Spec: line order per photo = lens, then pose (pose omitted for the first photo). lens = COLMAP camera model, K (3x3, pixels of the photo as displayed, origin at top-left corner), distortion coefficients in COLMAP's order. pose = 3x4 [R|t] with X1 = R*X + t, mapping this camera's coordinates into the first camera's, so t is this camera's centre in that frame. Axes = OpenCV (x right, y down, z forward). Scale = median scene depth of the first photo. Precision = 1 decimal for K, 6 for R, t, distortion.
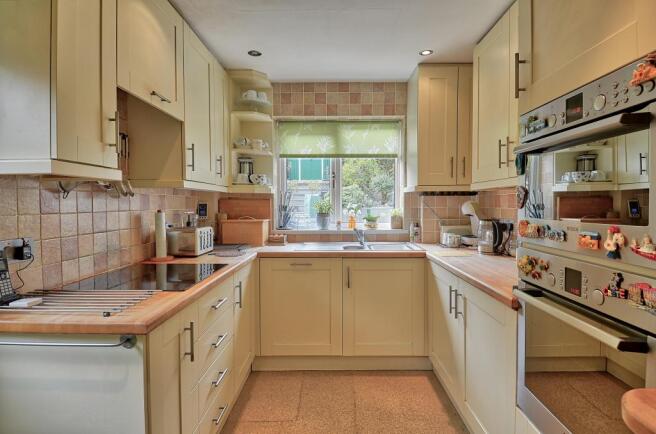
lens RADIAL K [[348.4, 0, 328.7], [0, 348.4, 213.5], [0, 0, 1]] dist [0.043340, -0.000505]
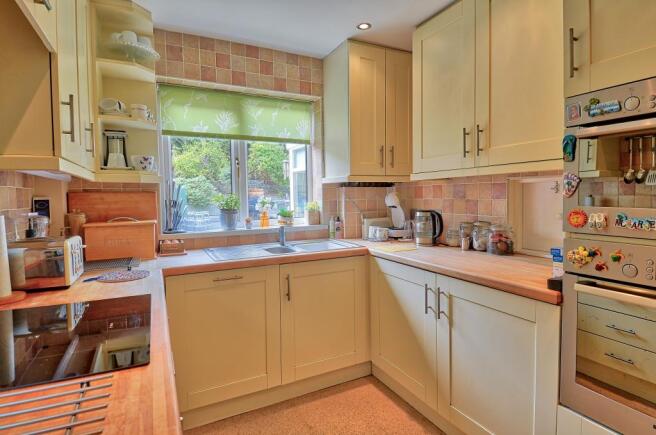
lens RADIAL K [[356.9, 0, 328.9], [0, 356.9, 213.5], [0, 0, 1]] dist [0.020348, -0.008305]
pose [[0.887162, -0.033492, 0.460242, -0.204540], [0.025921, 0.999405, 0.022762, -0.004075], [-0.460730, -0.008263, 0.887502, 0.196799]]
